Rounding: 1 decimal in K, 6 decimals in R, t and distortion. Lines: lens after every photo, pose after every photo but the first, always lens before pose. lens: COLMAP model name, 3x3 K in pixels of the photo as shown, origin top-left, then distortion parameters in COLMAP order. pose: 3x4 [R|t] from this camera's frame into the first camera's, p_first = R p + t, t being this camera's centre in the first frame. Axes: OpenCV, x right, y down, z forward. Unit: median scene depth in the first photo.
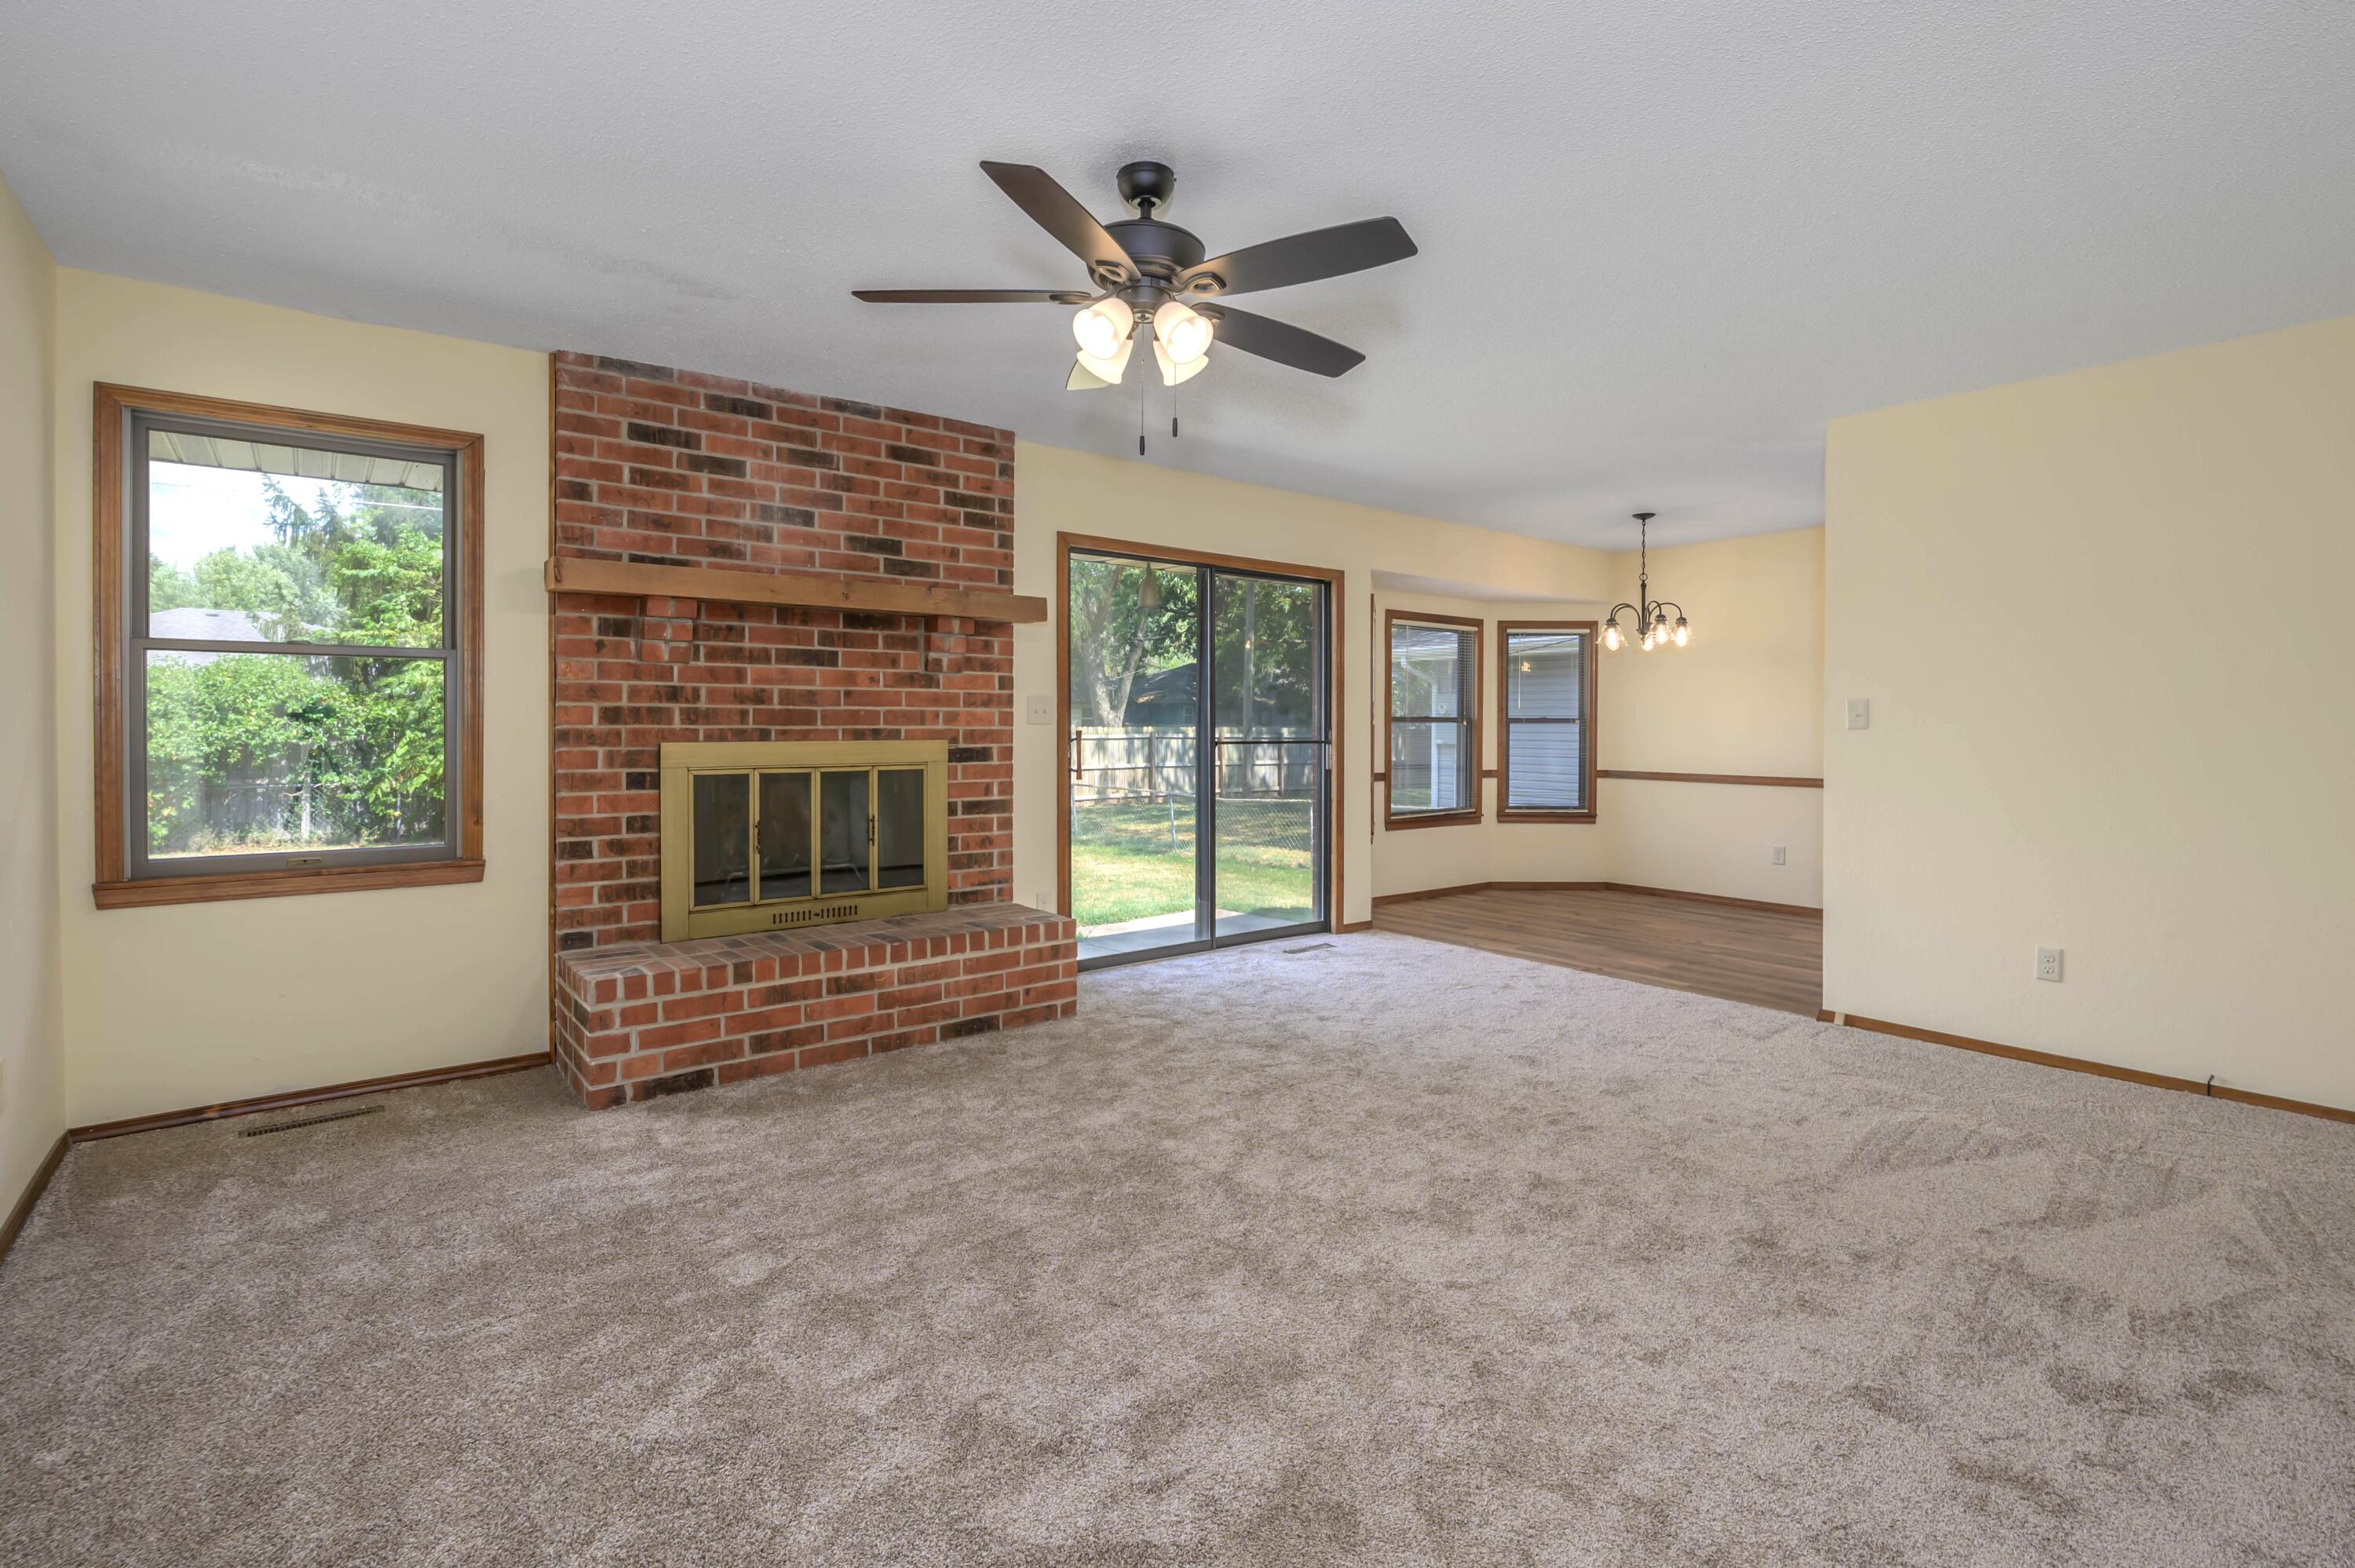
lens RADIAL K [[1092.2, 0, 1179.2], [0, 1092.2, 734.2], [0, 0, 1]] dist [-0.045031, -0.000135]
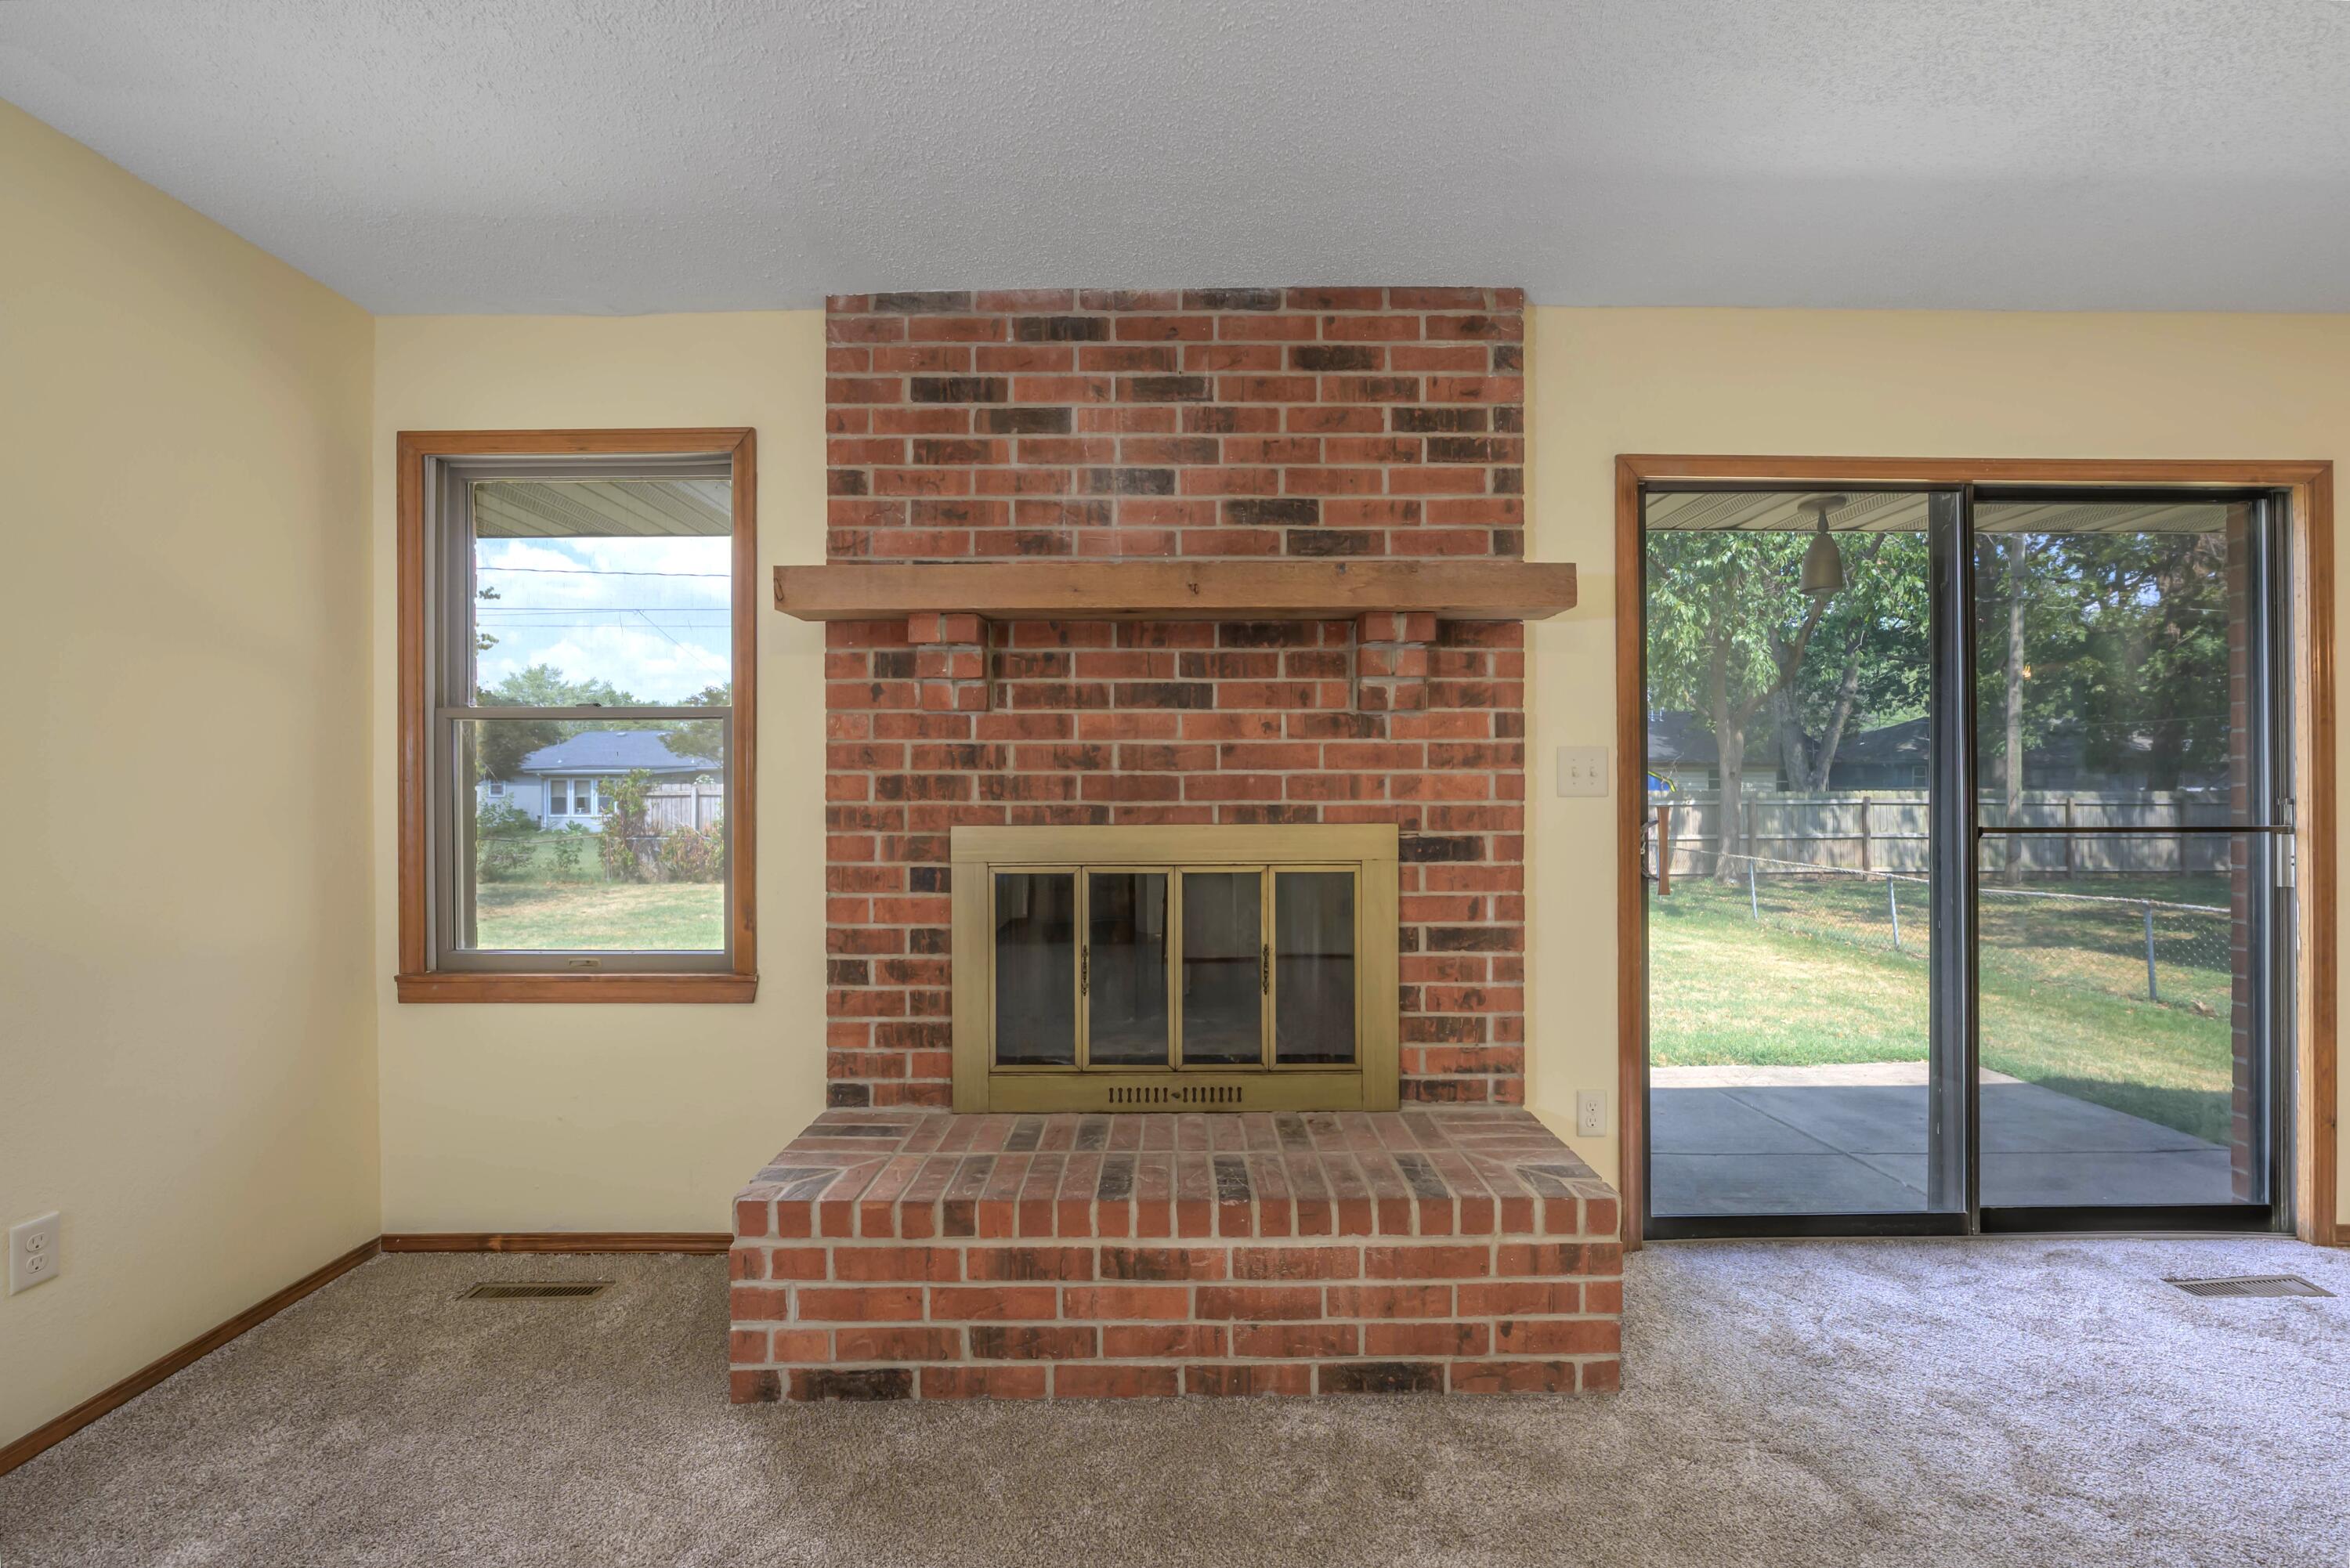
lens RADIAL K [[945.2, 0, 1171.7], [0, 945.2, 790.7], [0, 0, 1]] dist [-0.009405, 0.000024]
pose [[0.787368, -0.004716, -0.616465, 0.009131], [-0.000107, 0.999970, -0.007786, -0.009762], [0.616483, 0.006197, 0.787344, 0.575518]]
